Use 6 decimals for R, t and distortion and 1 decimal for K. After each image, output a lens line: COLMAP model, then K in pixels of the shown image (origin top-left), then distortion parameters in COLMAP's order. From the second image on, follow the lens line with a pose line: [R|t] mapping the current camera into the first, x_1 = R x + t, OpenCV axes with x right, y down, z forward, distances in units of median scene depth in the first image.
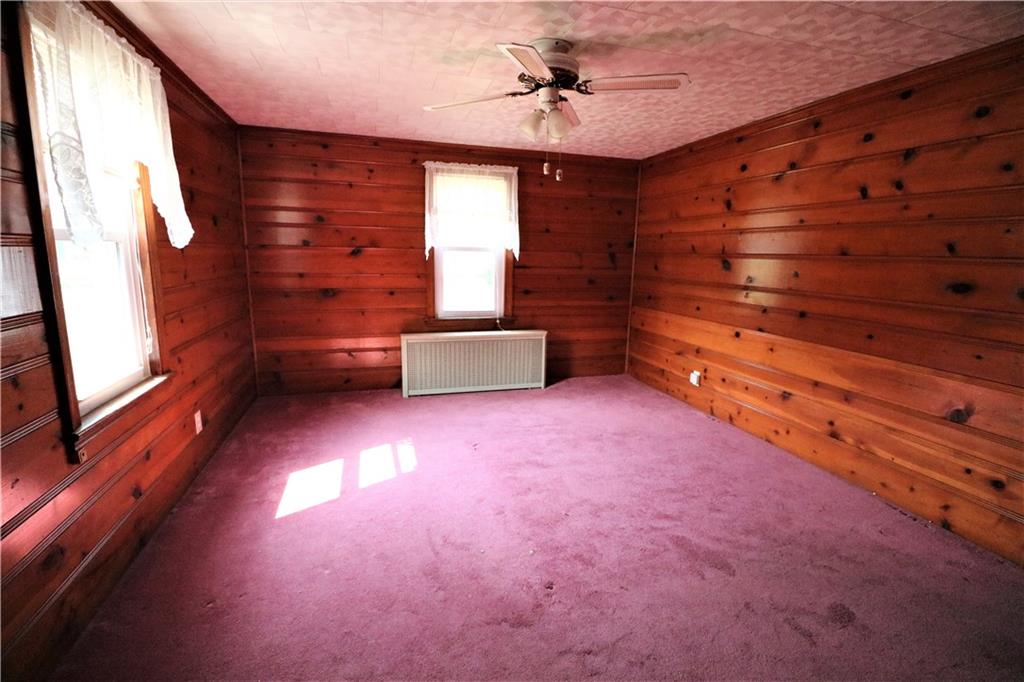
lens RADIAL K [[478.2, 0, 515.7], [0, 478.2, 341.6], [0, 0, 1]] dist [0.001490, -0.001070]
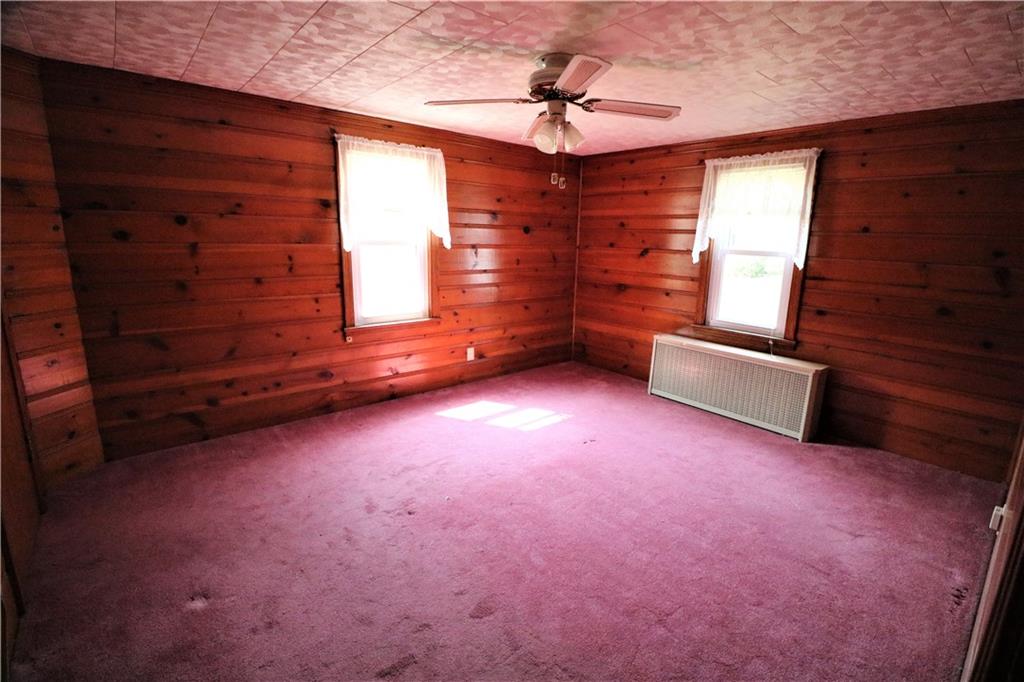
lens RADIAL K [[478.2, 0, 522.5], [0, 478.2, 340.9], [0, 0, 1]] dist [0.001490, -0.001070]
pose [[0.400151, 0.190629, -0.896404, 0.569063], [-0.186440, 0.974605, 0.124034, -0.073171], [0.897284, 0.117493, 0.425530, 0.296337]]
